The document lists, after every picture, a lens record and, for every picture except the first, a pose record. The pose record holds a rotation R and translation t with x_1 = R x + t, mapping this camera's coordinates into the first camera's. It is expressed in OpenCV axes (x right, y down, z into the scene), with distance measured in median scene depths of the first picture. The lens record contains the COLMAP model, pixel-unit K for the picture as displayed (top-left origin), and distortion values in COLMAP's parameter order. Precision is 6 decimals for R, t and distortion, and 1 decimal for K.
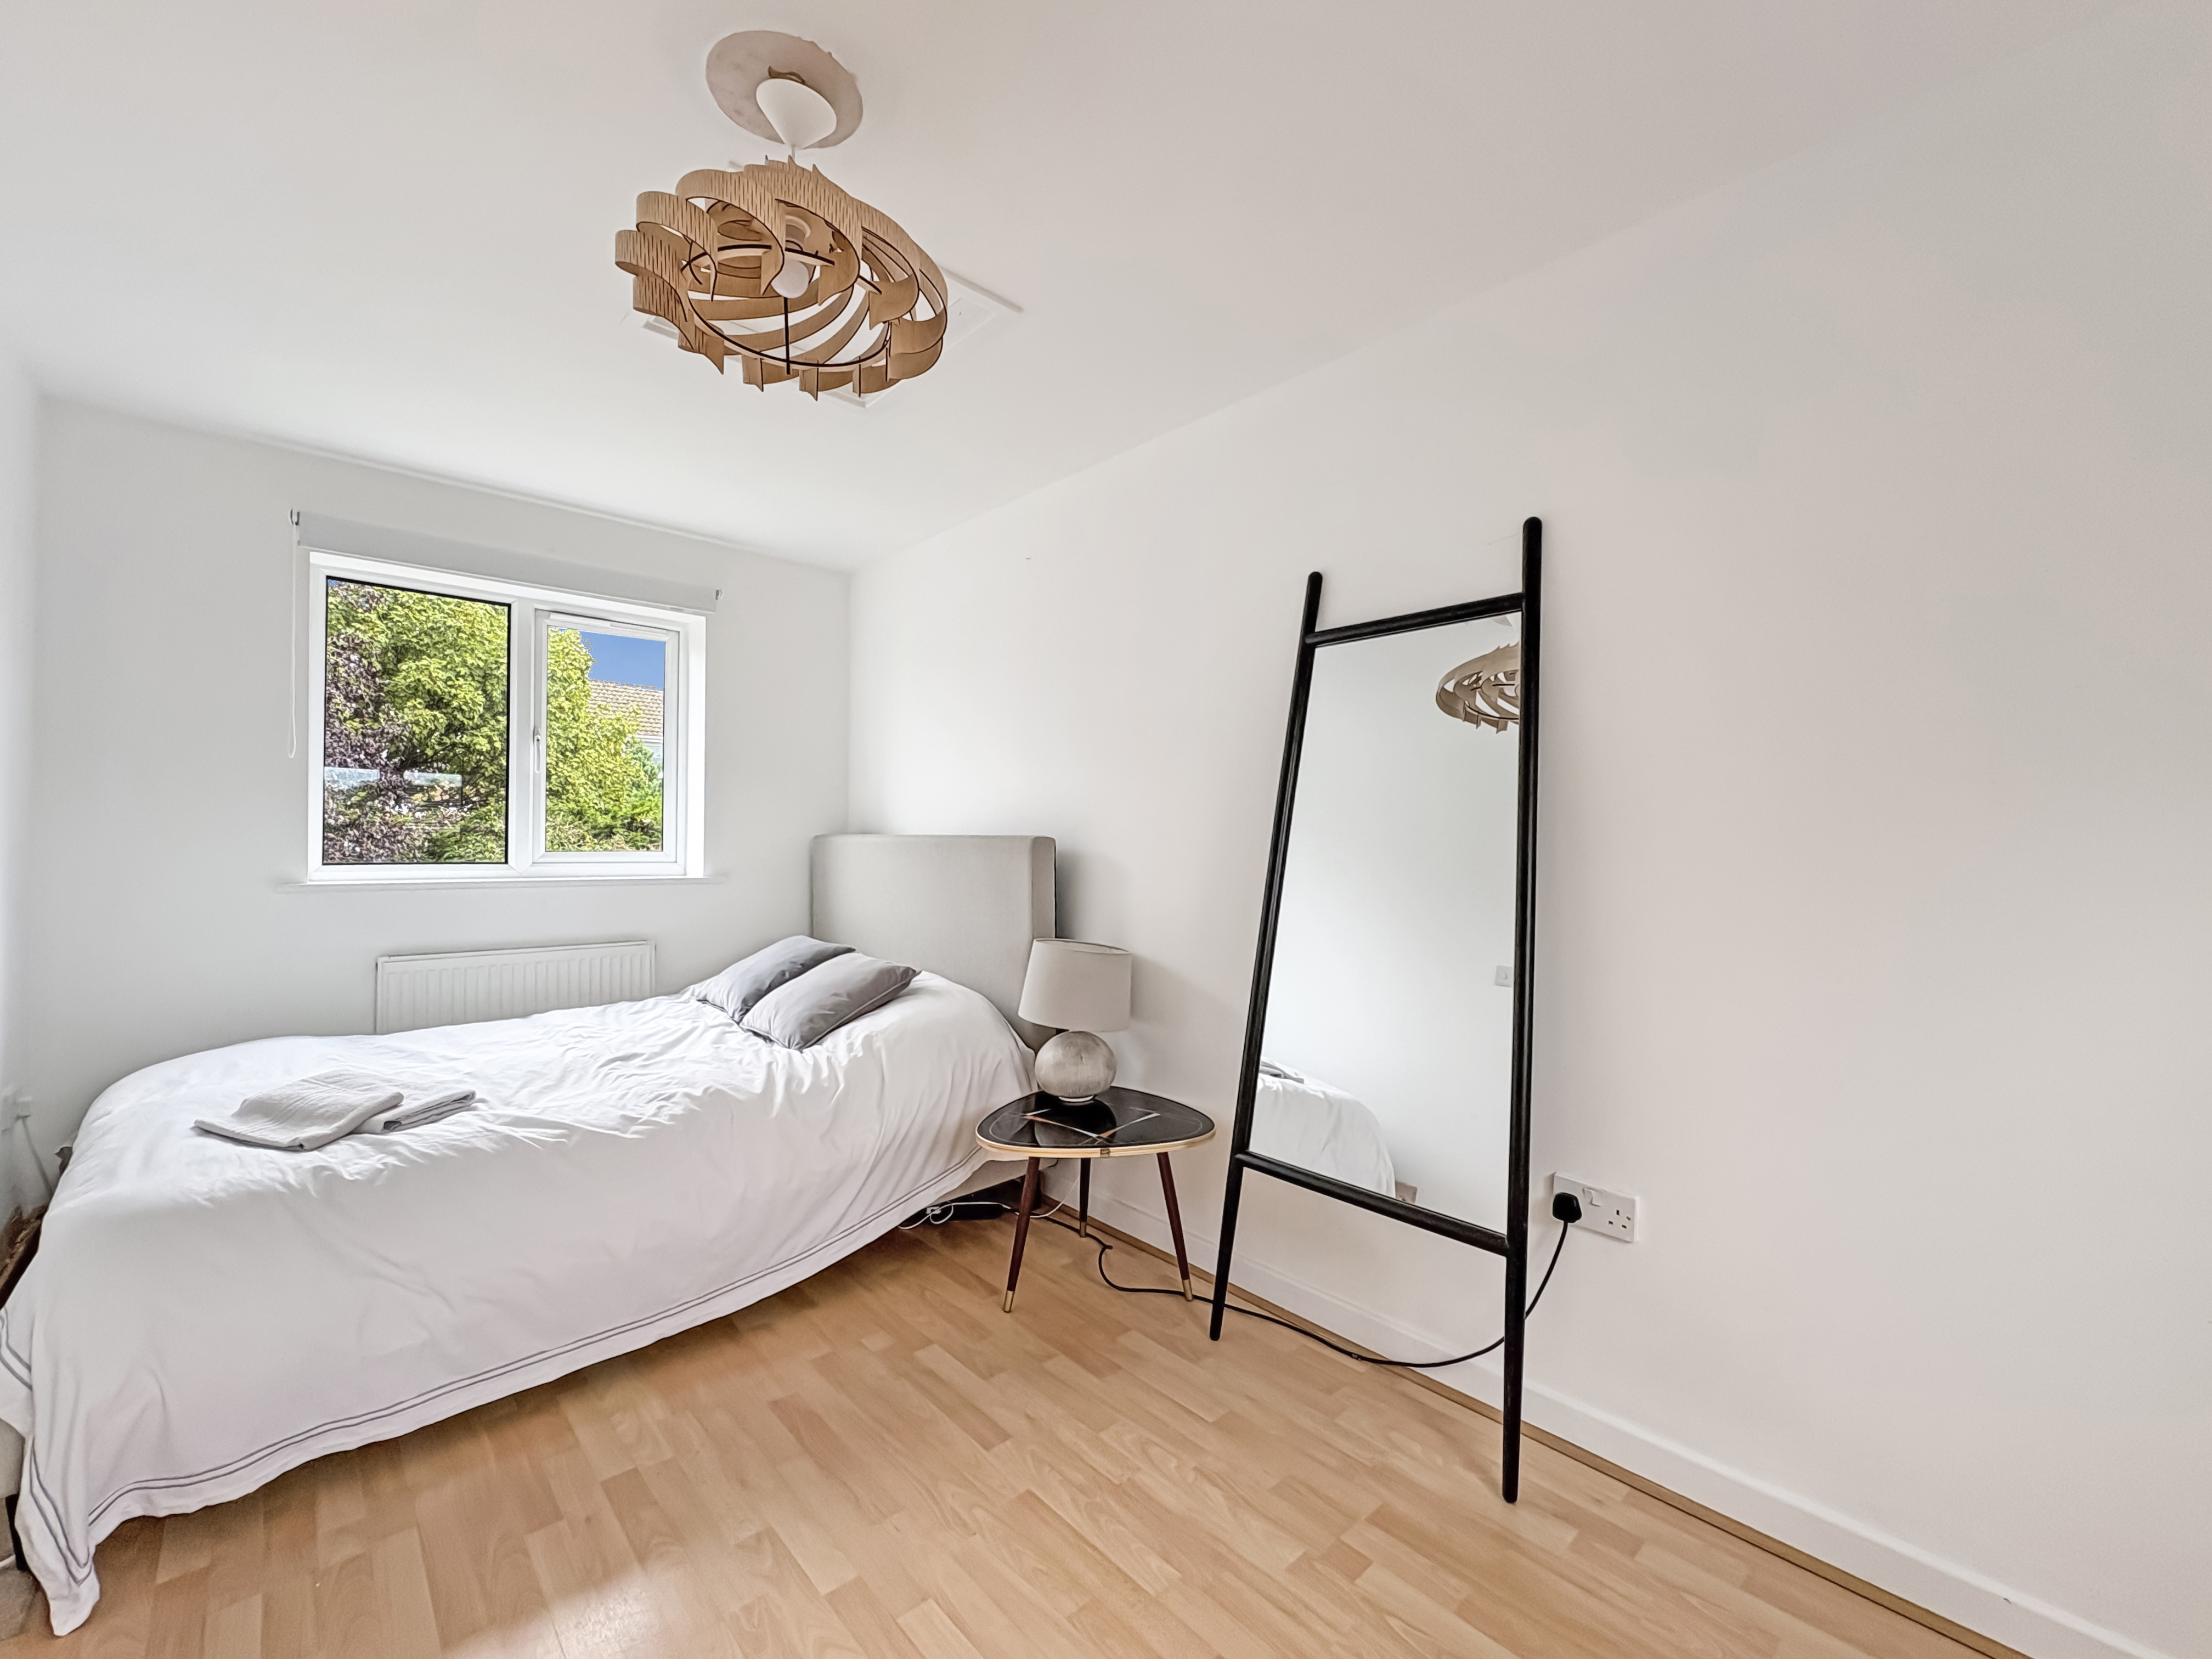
lens RADIAL K [[896.4, 0, 1093.0], [0, 896.4, 790.2], [0, 0, 1]] dist [0.000688, -0.000075]
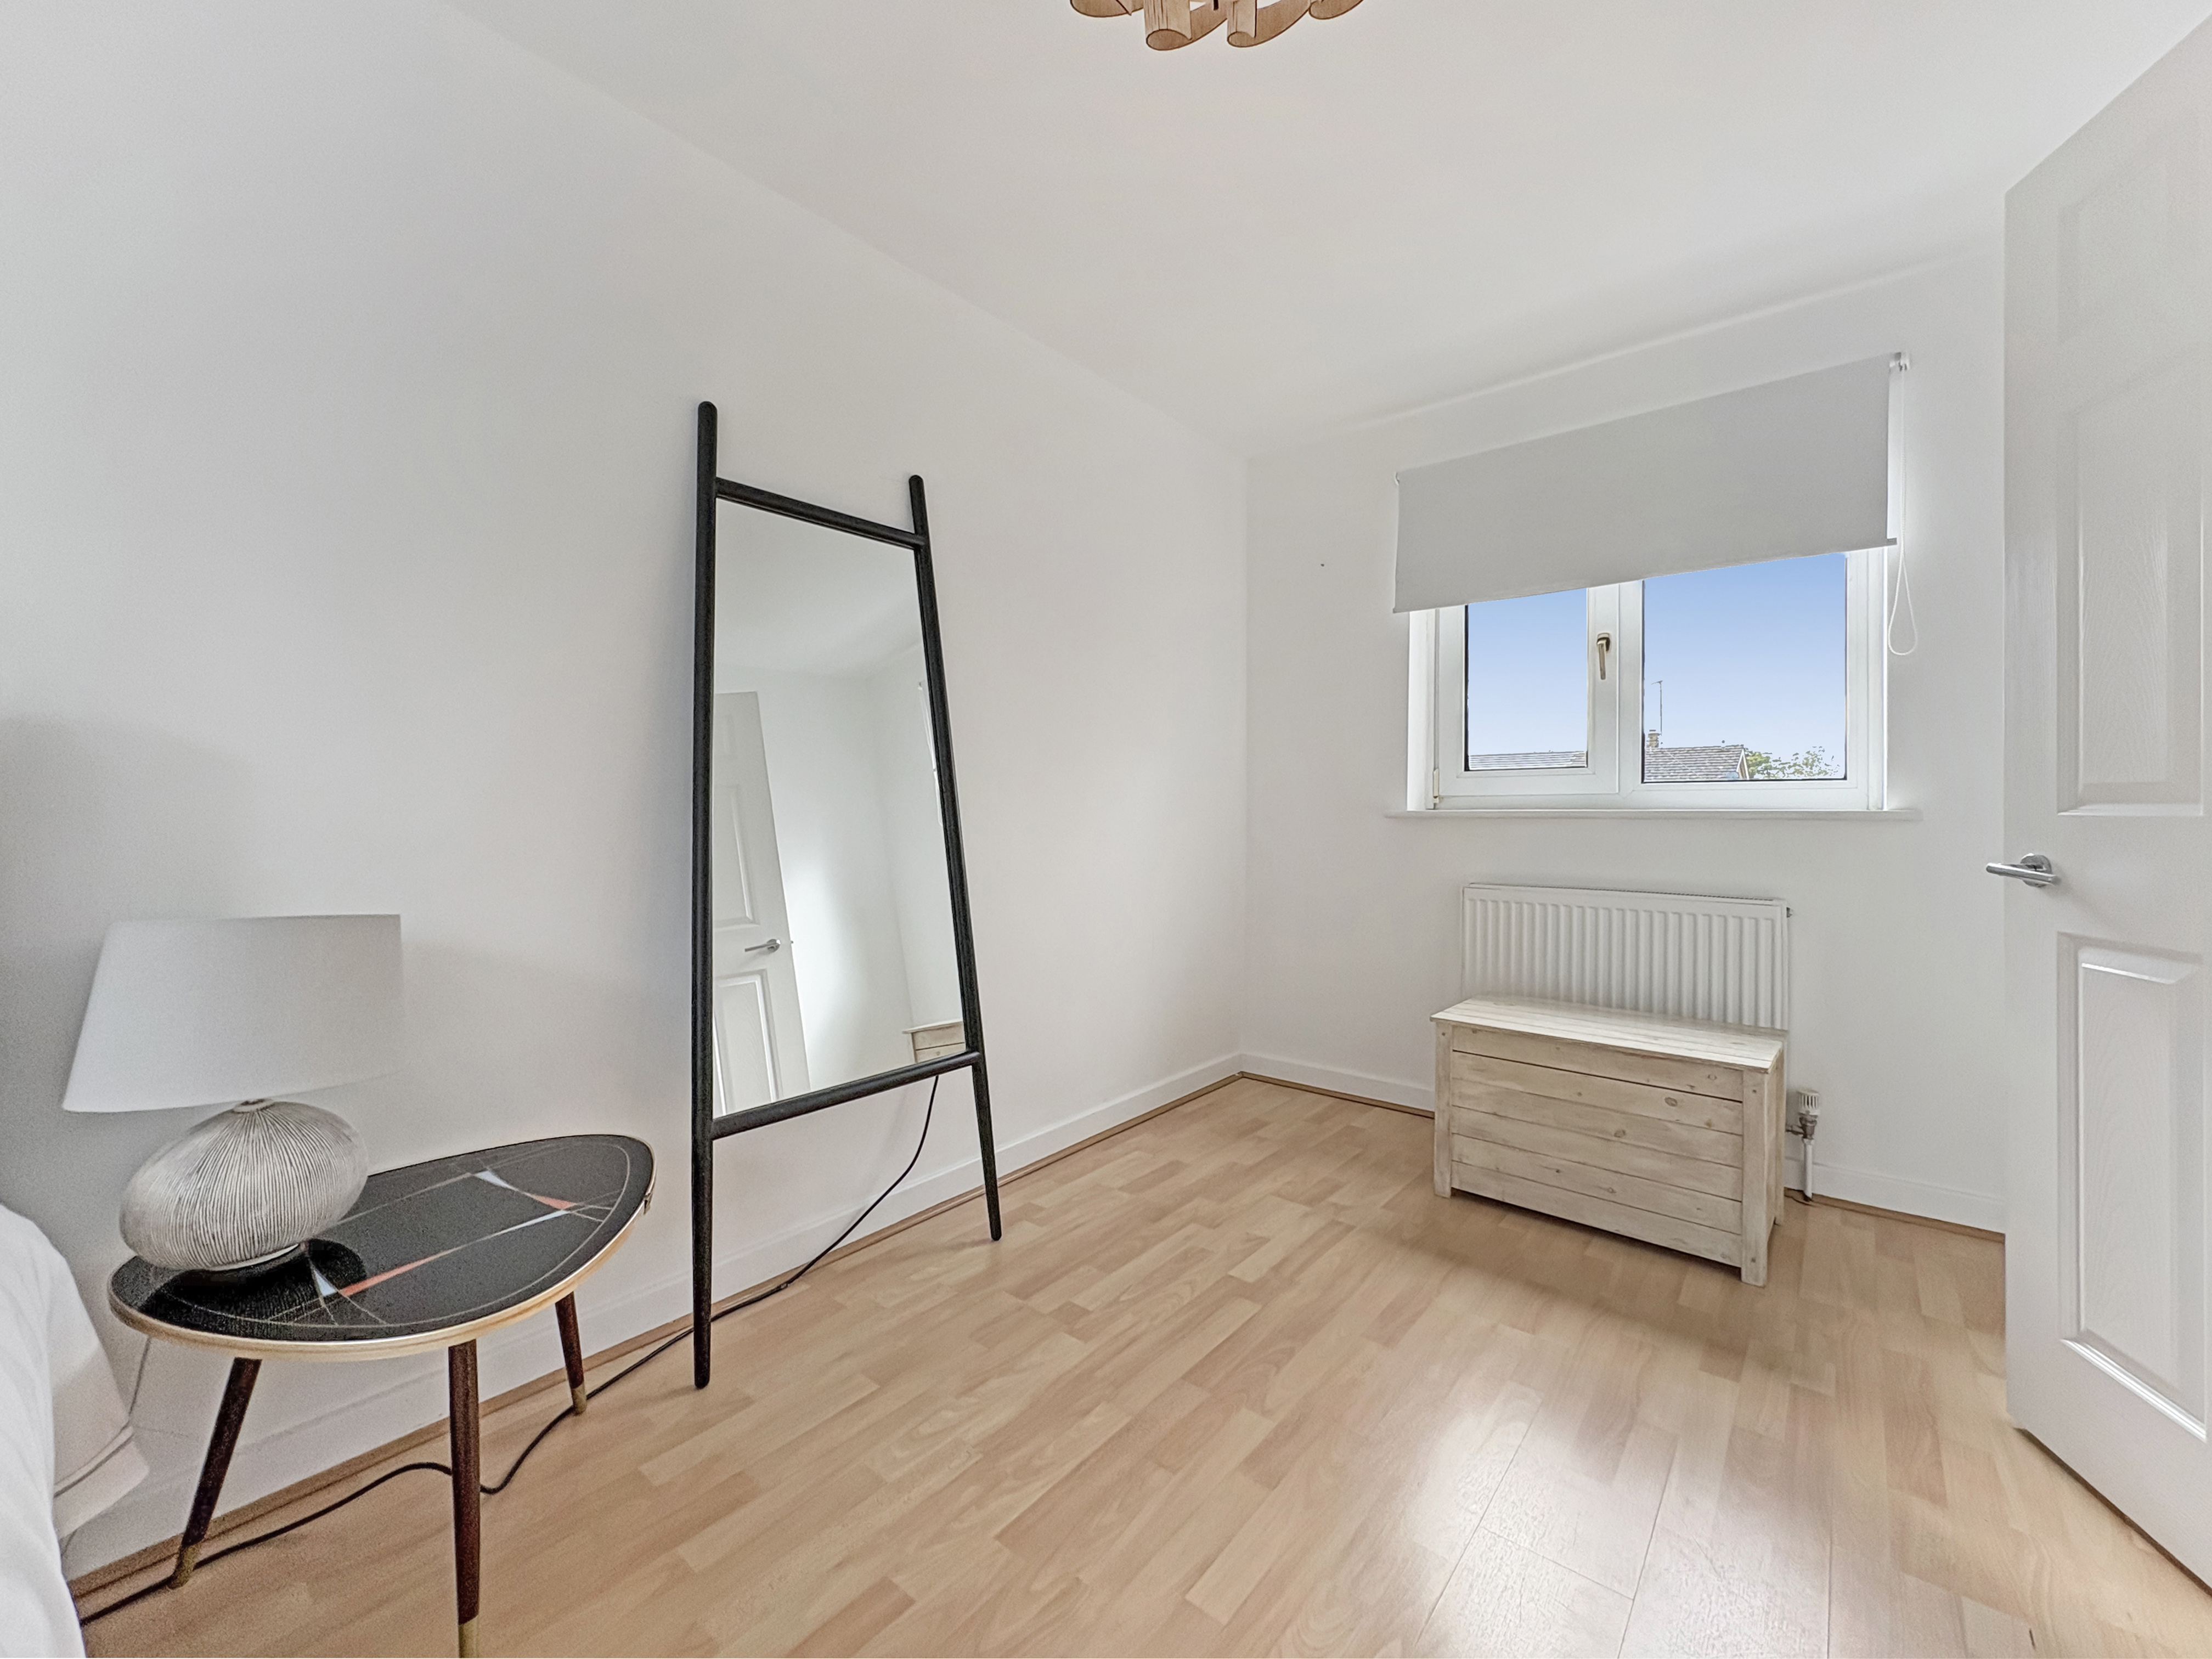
lens RADIAL K [[896.4, 0, 1093.0], [0, 896.4, 790.2], [0, 0, 1]] dist [0.000688, -0.000075]
pose [[-0.131027, 0.005487, 0.991364, -0.843944], [-0.062507, 0.997949, -0.013785, 0.136369], [-0.989406, -0.063773, -0.130416, 1.041993]]
